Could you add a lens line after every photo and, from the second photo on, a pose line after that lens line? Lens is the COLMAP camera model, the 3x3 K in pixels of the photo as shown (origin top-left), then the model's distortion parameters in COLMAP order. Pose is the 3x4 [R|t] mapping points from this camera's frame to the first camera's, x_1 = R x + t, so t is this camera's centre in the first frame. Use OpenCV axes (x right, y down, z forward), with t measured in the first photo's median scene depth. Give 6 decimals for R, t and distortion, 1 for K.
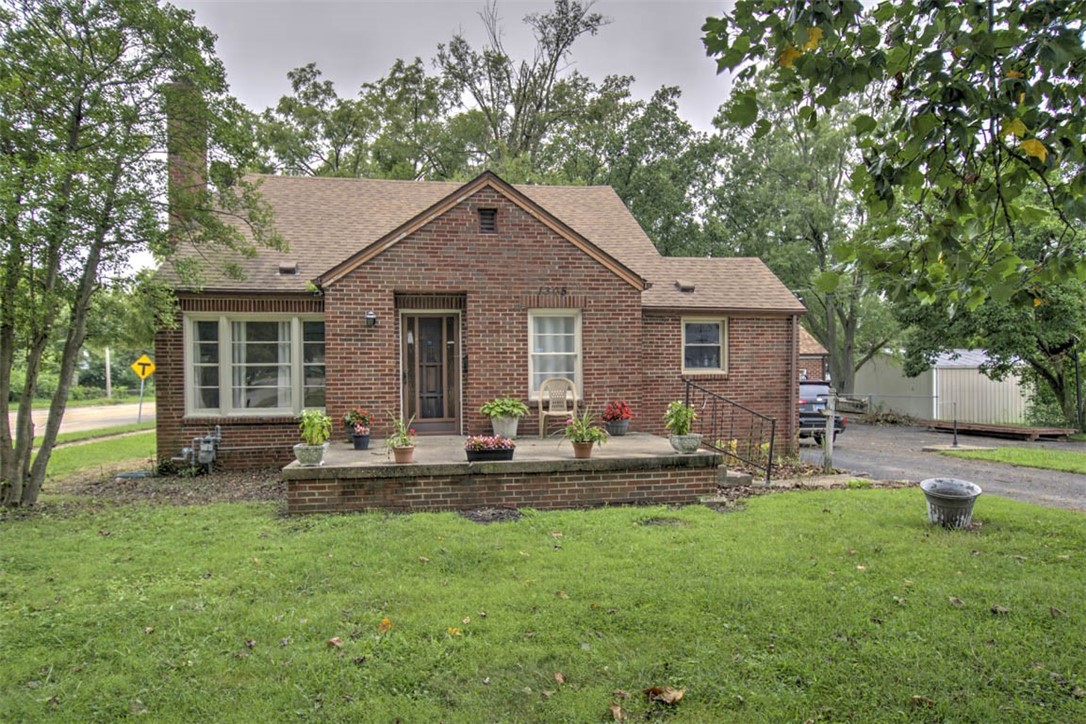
lens RADIAL K [[728.0, 0, 606.9], [0, 728.0, 363.9], [0, 0, 1]] dist [-0.026021, 0.043466]
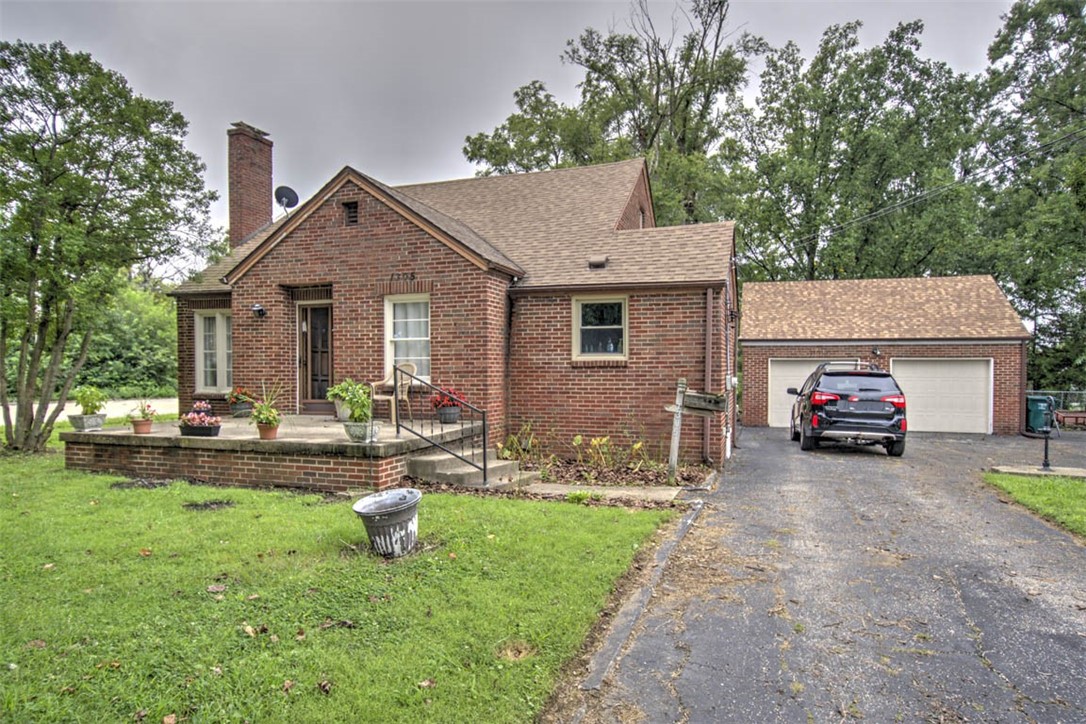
lens RADIAL K [[728.0, 0, 606.9], [0, 728.0, 363.9], [0, 0, 1]] dist [-0.026021, 0.043466]
pose [[0.850289, 0.004817, -0.526293, 0.707121], [0.001517, 0.999932, 0.011604, 0.009140], [0.526313, -0.010665, 0.850224, 0.297852]]
